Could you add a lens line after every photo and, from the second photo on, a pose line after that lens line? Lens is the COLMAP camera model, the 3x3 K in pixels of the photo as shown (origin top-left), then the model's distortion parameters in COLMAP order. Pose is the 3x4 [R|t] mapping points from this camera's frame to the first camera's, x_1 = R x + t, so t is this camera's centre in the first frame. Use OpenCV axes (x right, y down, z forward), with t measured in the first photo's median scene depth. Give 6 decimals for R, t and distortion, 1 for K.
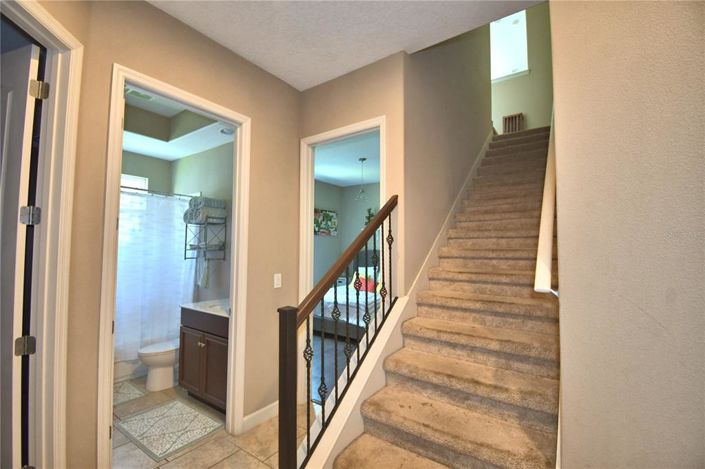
lens RADIAL K [[312.0, 0, 352.2], [0, 312.0, 237.1], [0, 0, 1]] dist [0.000655, -0.009328]
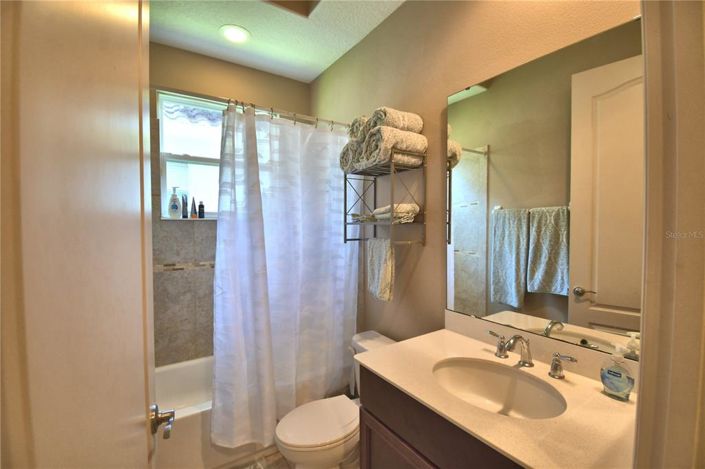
lens RADIAL K [[312.0, 0, 352.5], [0, 312.0, 231.5], [0, 0, 1]] dist [0.000655, -0.009328]
pose [[0.939813, 0.004655, -0.341657, -0.294118], [0.016439, 0.998133, 0.058817, 0.020144], [0.341293, -0.060894, 0.937982, 0.440954]]
